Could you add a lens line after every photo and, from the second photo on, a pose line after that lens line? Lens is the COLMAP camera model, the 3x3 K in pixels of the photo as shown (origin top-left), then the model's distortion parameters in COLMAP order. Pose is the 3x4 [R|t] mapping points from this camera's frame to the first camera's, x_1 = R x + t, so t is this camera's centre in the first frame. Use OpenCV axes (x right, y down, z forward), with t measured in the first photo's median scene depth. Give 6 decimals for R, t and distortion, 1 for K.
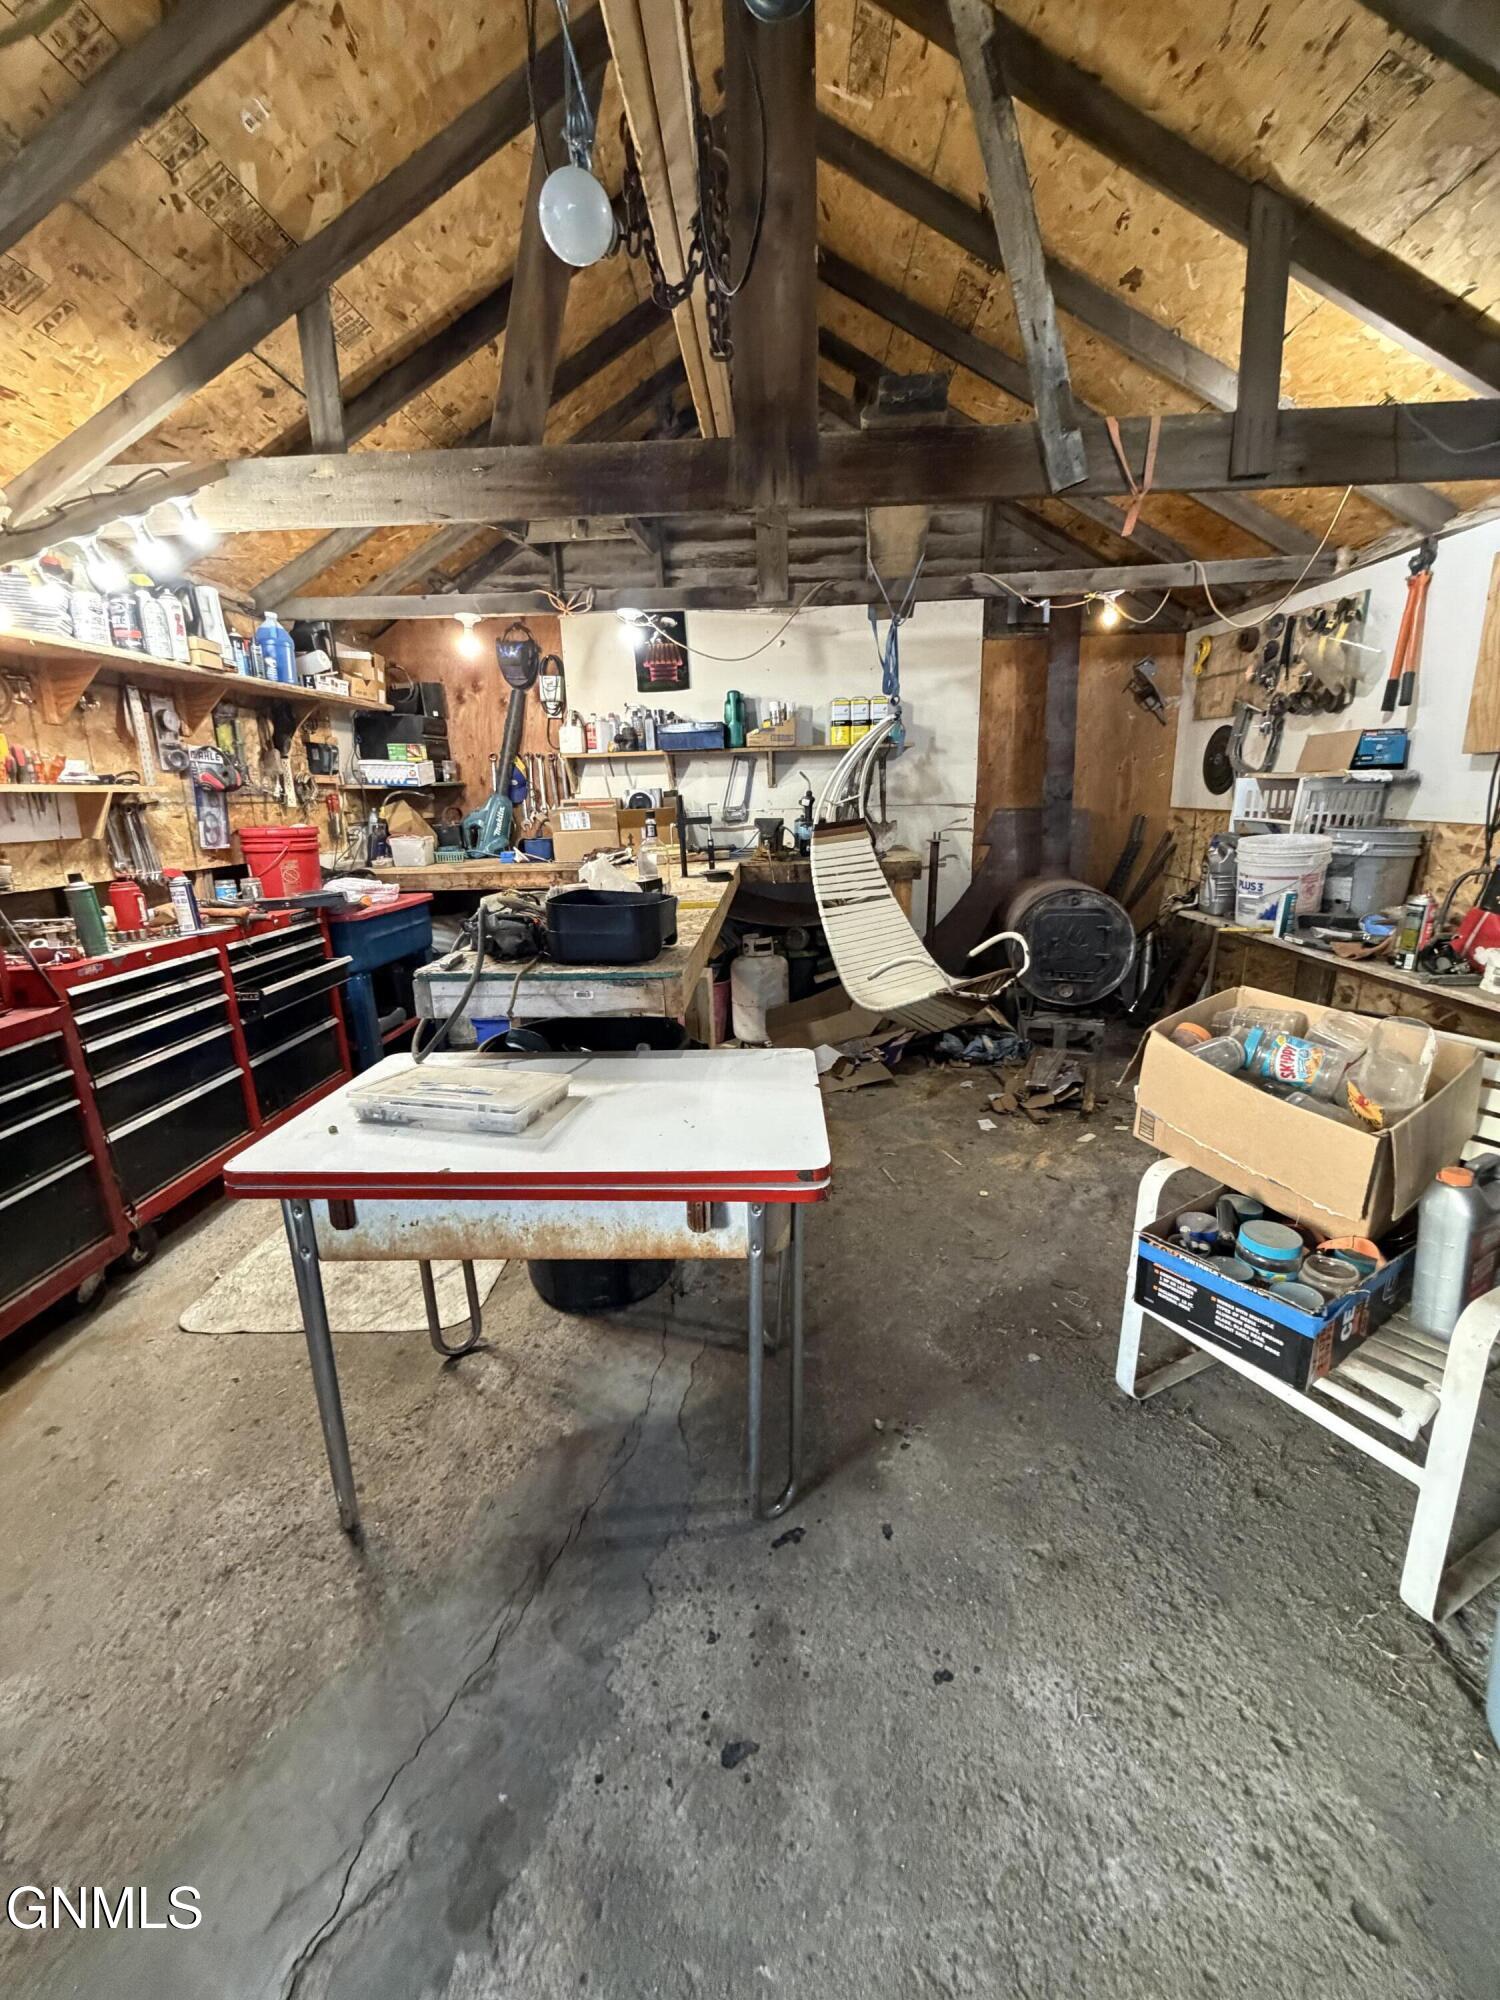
lens RADIAL K [[796.5, 0, 755.4], [0, 796.5, 1000.1], [0, 0, 1]] dist [0.001212, -0.000552]
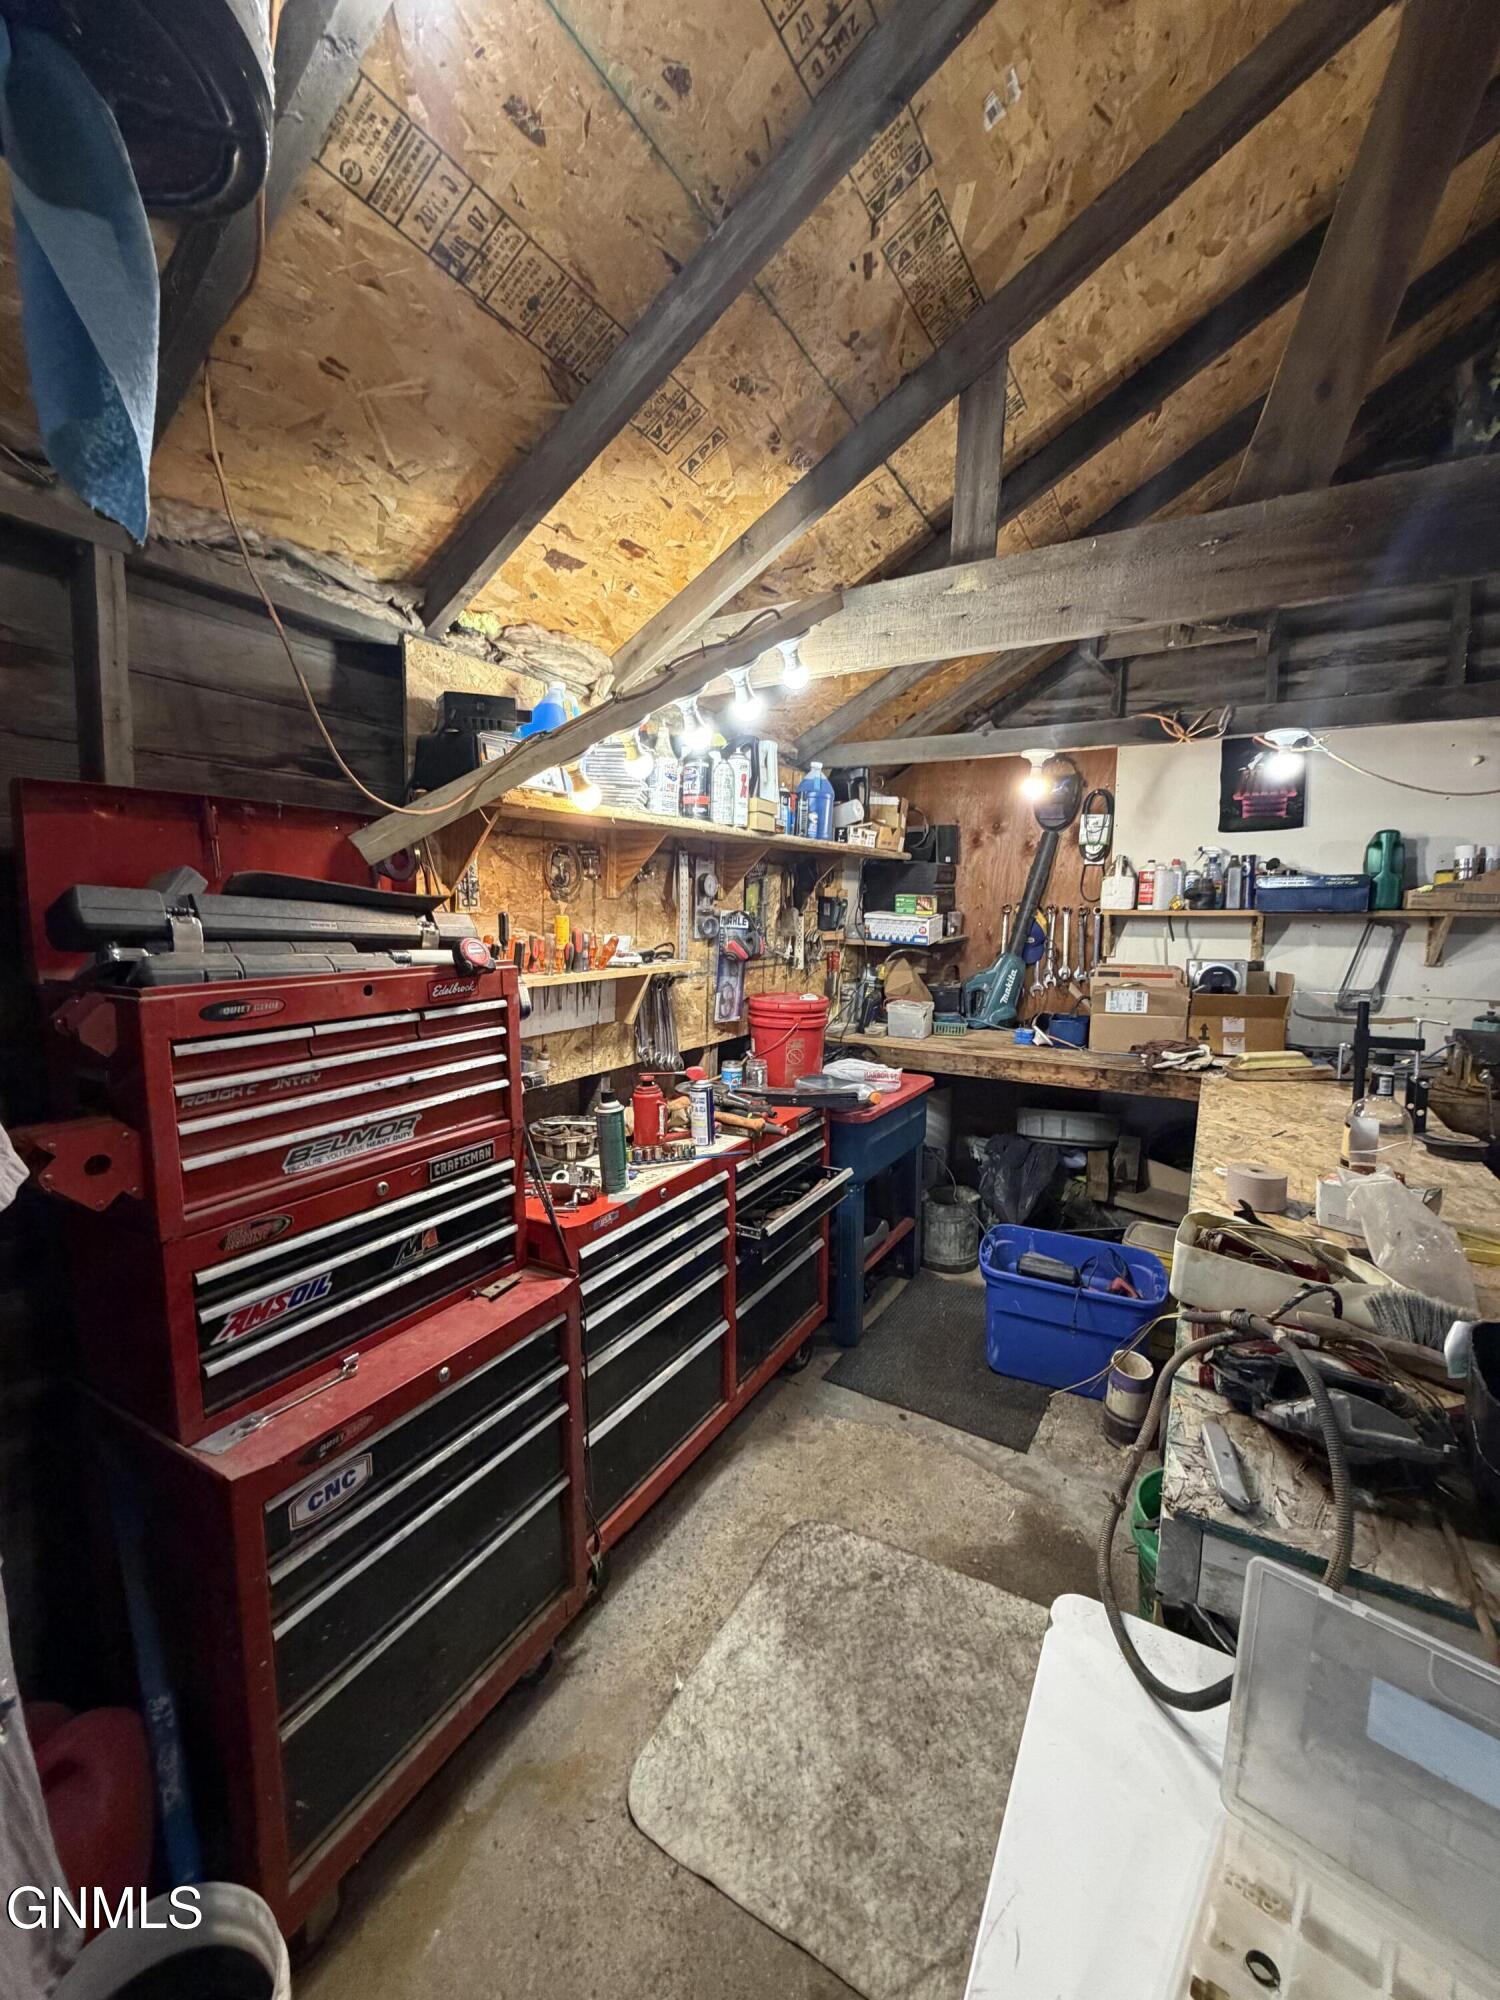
lens RADIAL K [[796.5, 0, 755.4], [0, 796.5, 1000.1], [0, 0, 1]] dist [0.001212, -0.000552]
pose [[0.883597, 0.084091, -0.460635, -0.241195], [-0.143766, 0.984947, -0.095968, -0.131955], [0.445631, 0.151021, 0.882386, 0.227757]]
